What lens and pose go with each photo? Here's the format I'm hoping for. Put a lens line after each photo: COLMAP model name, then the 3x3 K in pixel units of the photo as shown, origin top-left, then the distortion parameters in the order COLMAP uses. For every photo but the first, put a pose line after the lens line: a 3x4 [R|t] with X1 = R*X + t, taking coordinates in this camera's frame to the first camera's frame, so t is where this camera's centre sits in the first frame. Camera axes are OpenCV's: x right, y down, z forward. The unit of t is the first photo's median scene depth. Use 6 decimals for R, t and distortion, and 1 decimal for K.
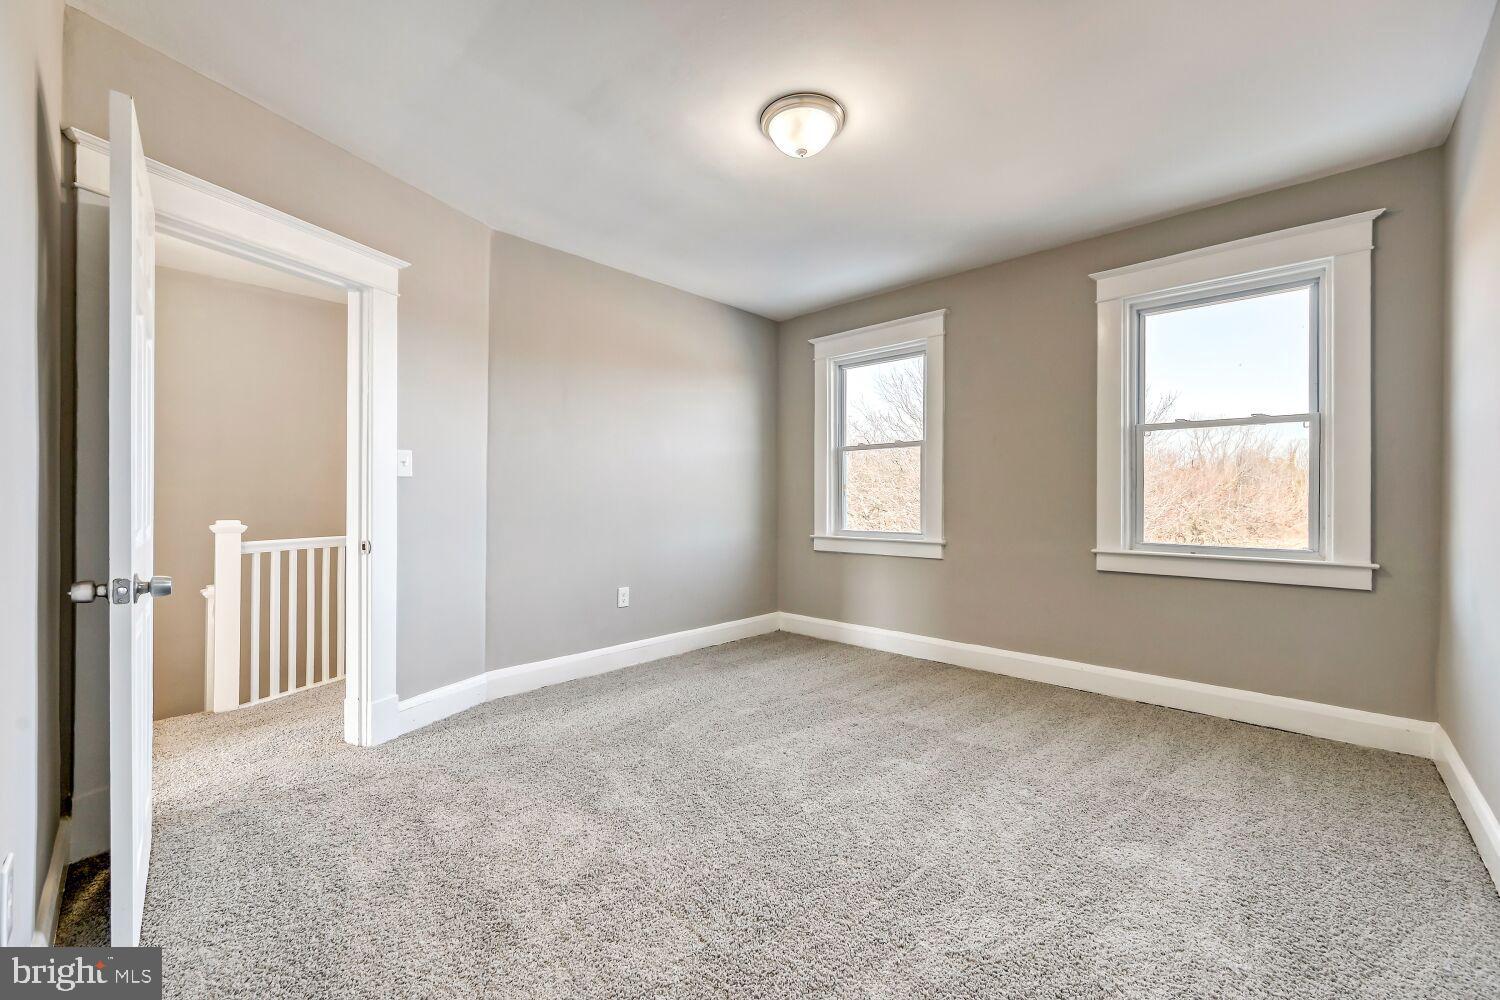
lens RADIAL K [[603.0, 0, 750.0], [0, 603.0, 500.0], [0, 0, 1]] dist [0.000856, 0.000281]
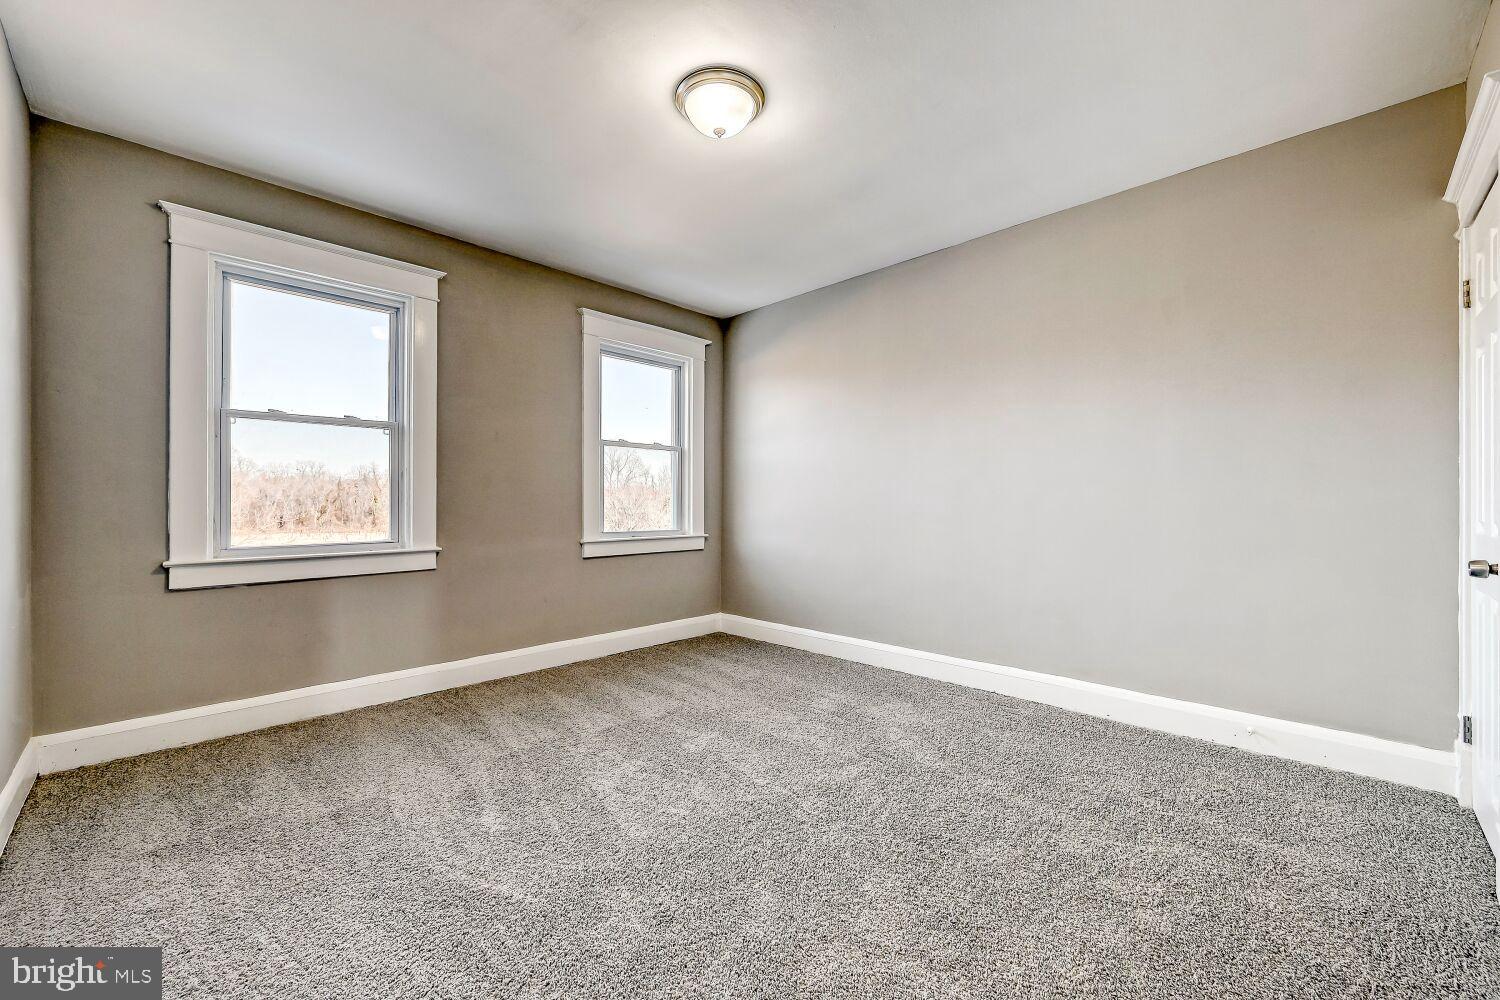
lens RADIAL K [[633.4, 0, 750.0], [0, 633.4, 500.0], [0, 0, 1]] dist [0.059782, 0.000016]
pose [[0.025007, -0.004952, 0.999675, -0.566842], [-0.000319, 0.999988, 0.004962, -0.003496], [-0.999687, -0.000443, 0.025005, 0.537156]]
